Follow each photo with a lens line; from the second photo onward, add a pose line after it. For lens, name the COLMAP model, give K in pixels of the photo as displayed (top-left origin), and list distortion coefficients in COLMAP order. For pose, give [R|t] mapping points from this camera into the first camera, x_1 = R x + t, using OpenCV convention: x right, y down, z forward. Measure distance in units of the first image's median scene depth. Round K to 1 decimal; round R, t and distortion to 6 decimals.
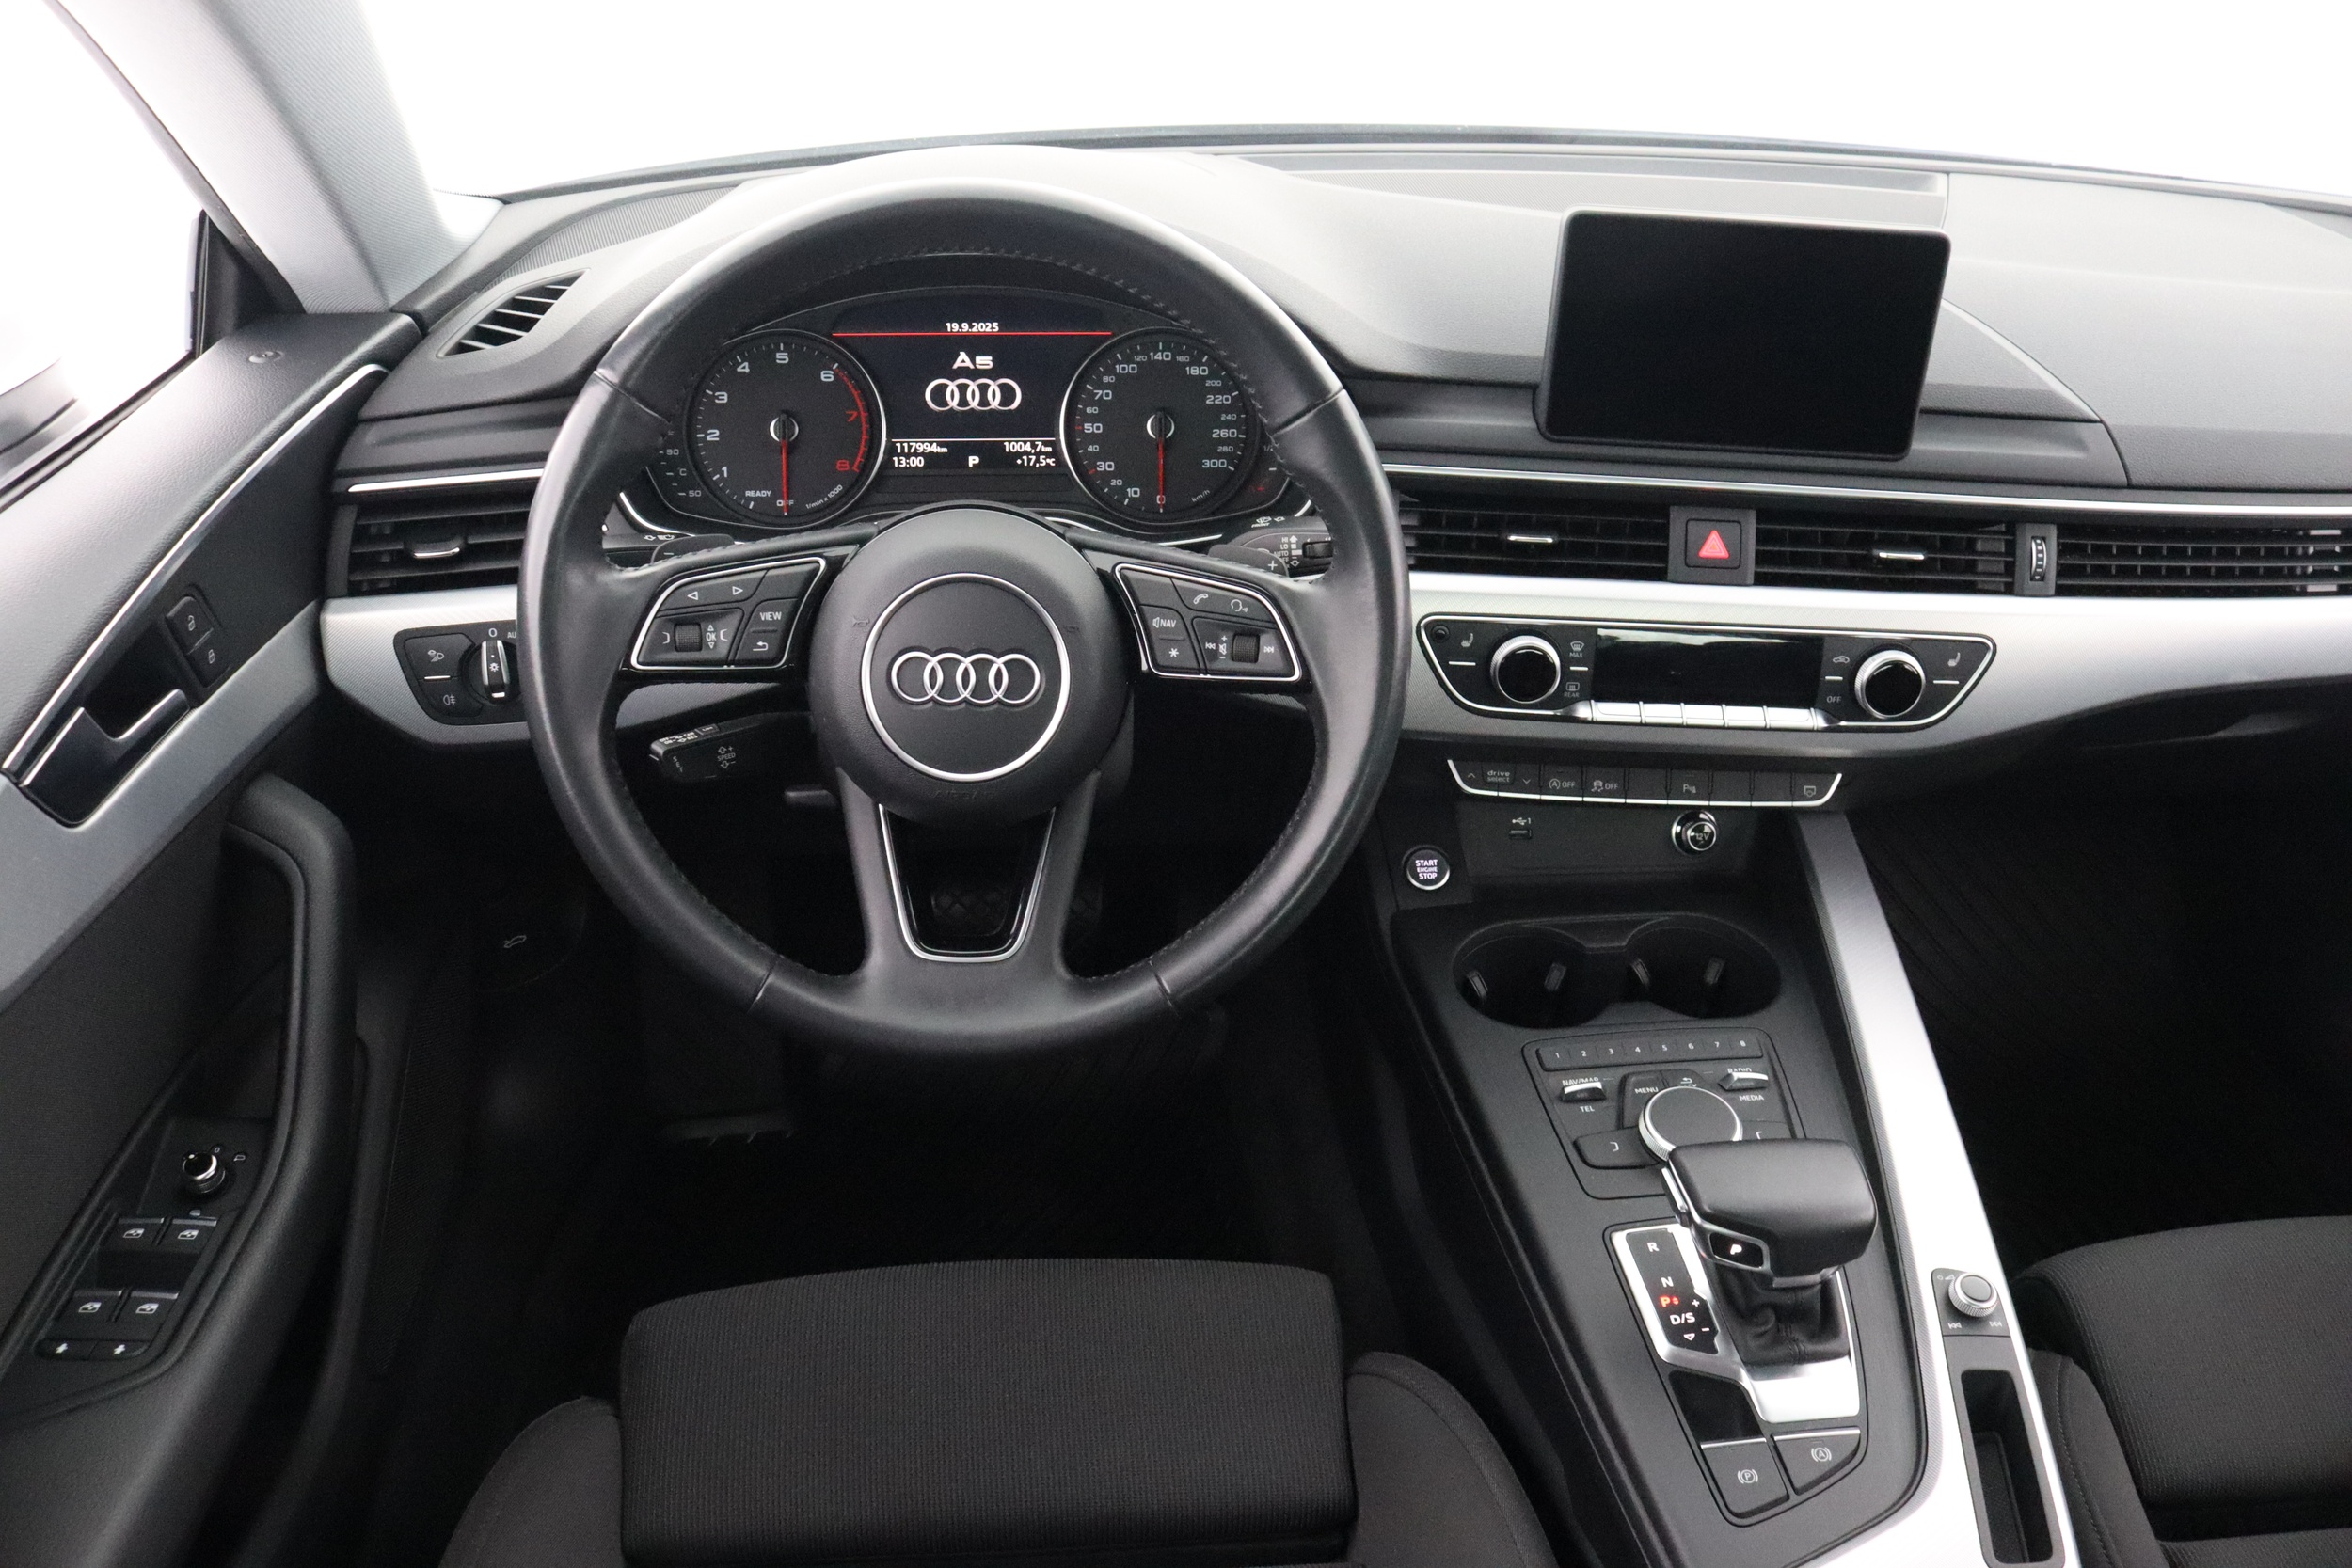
lens RADIAL K [[2003.0, 0, 1163.5], [0, 2003.0, 831.7], [0, 0, 1]] dist [-0.176791, 0.190380]
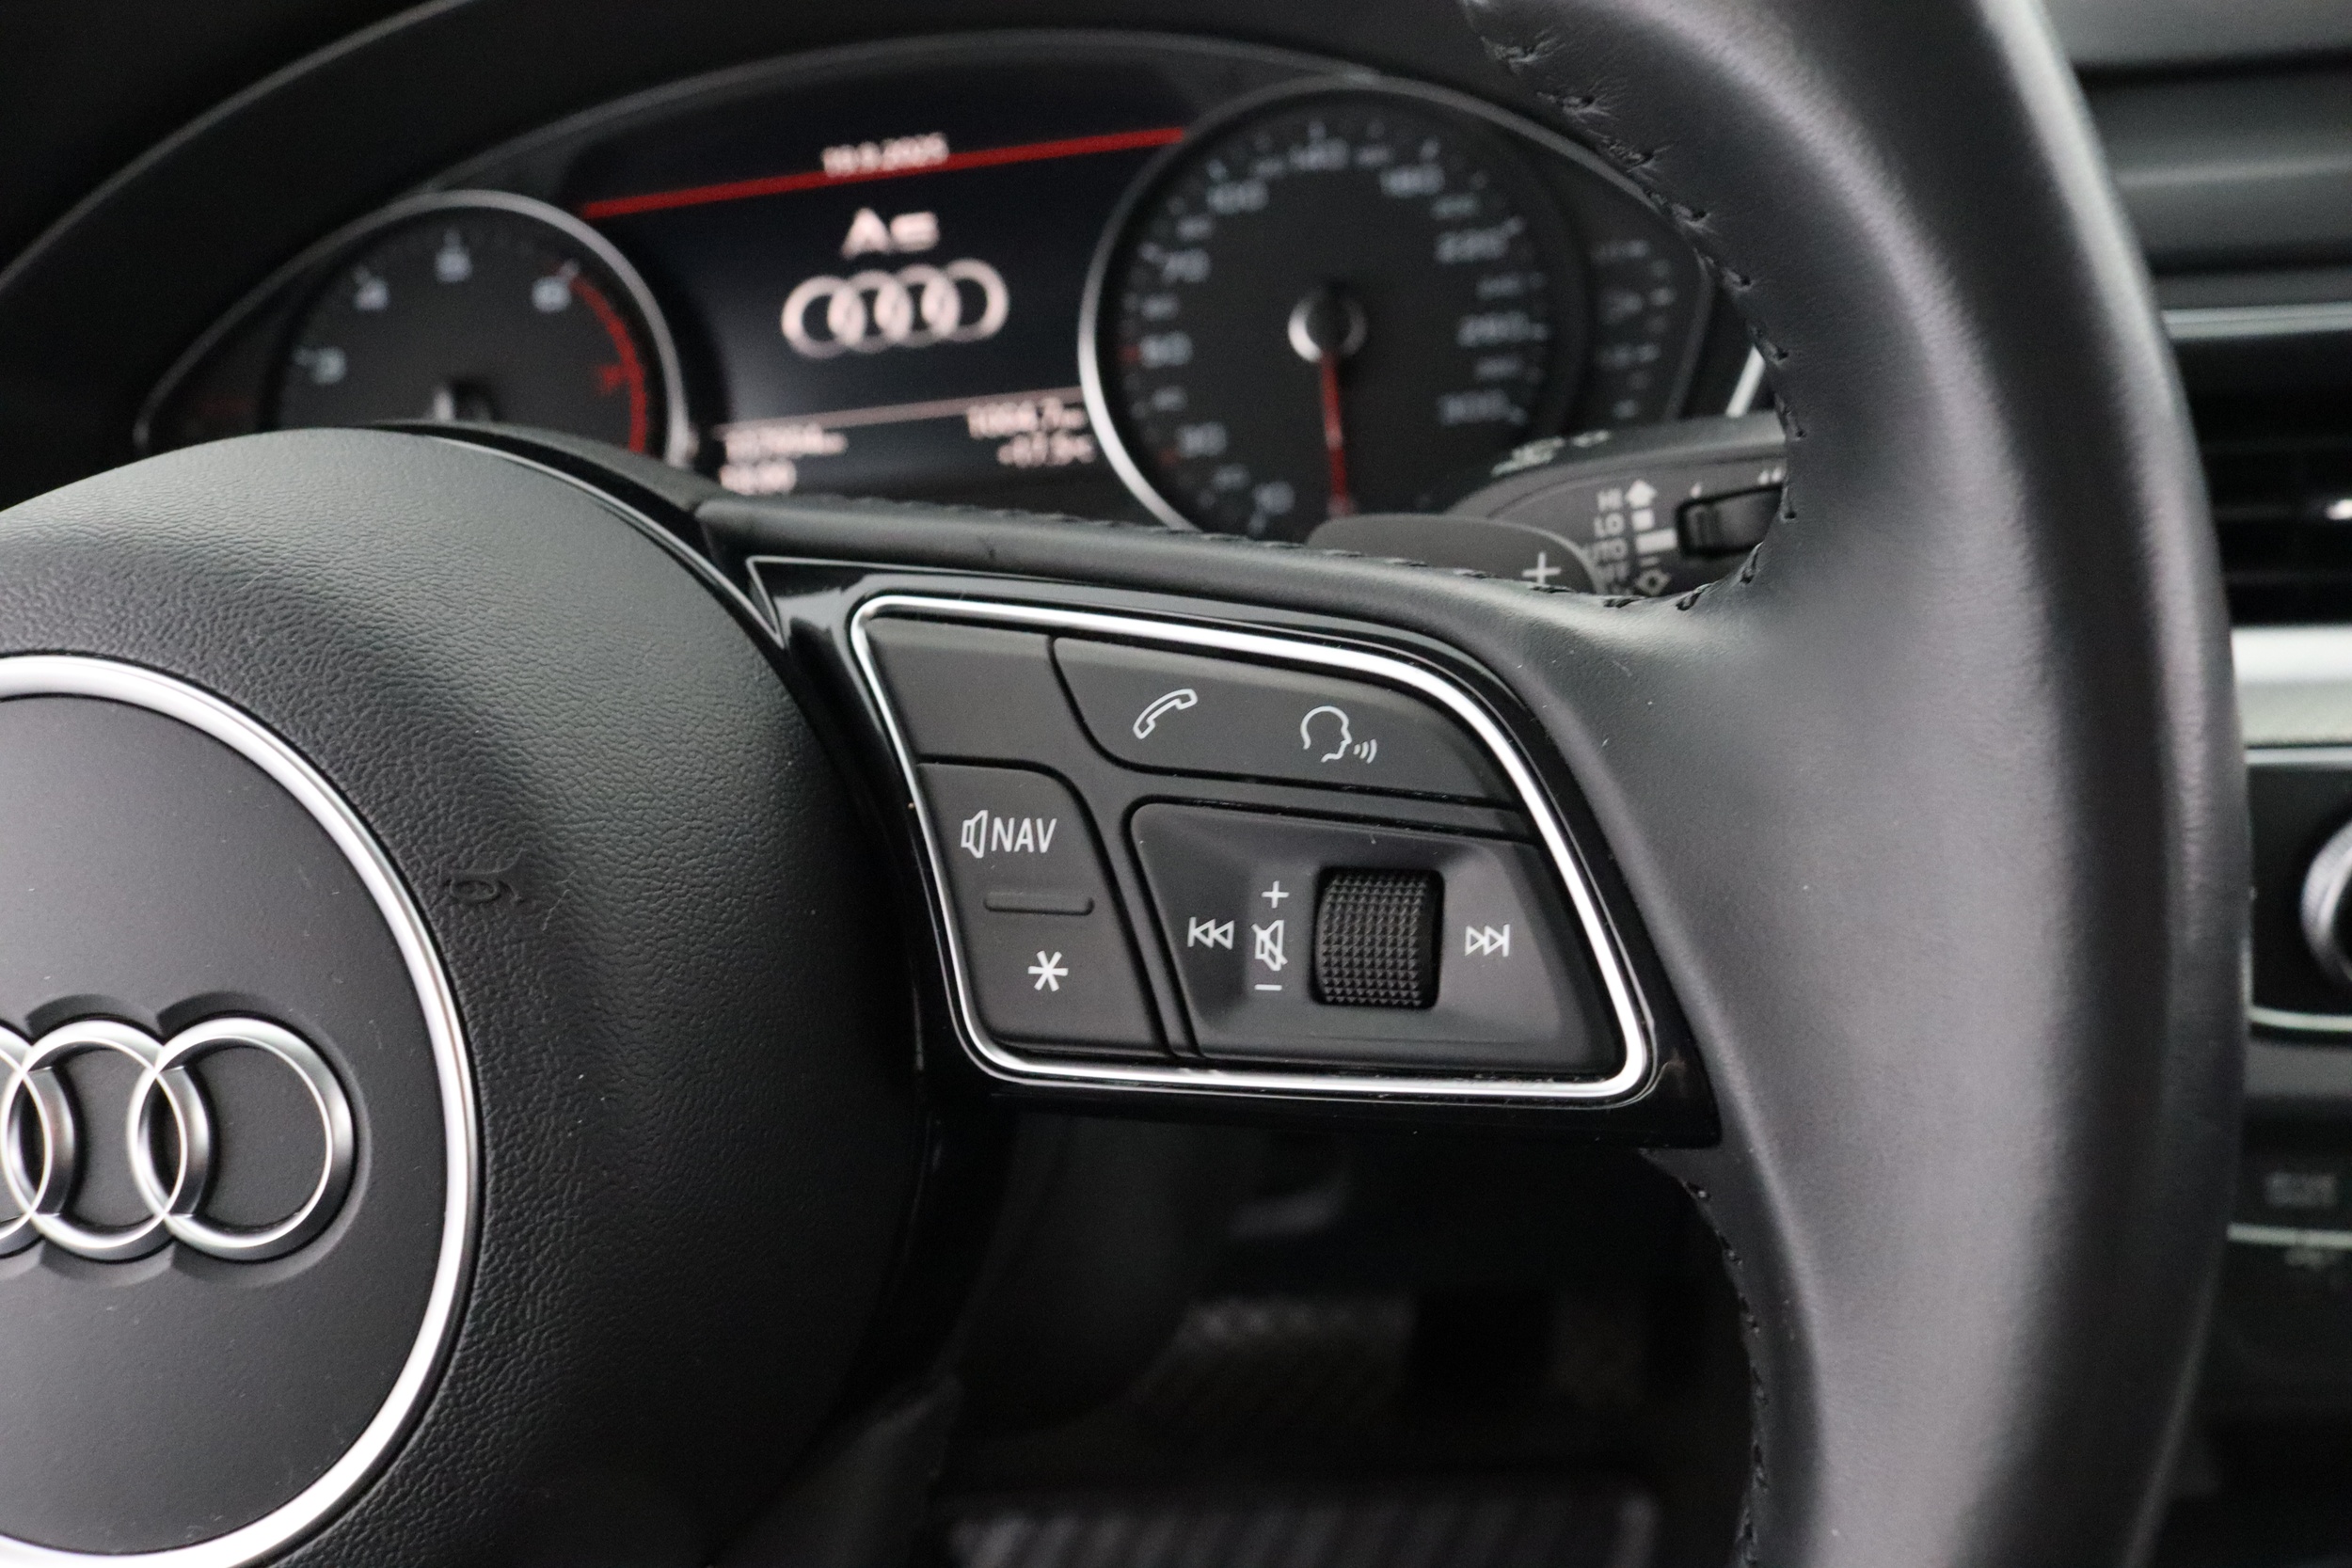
lens RADIAL K [[2003.0, 0, 1163.5], [0, 2003.0, 831.7], [0, 0, 1]] dist [-0.176791, 0.190380]
pose [[0.970801, -0.053720, -0.233794, 0.053416], [0.029811, 0.994065, -0.104624, -0.064020], [0.238027, 0.094599, 0.966641, 0.622849]]
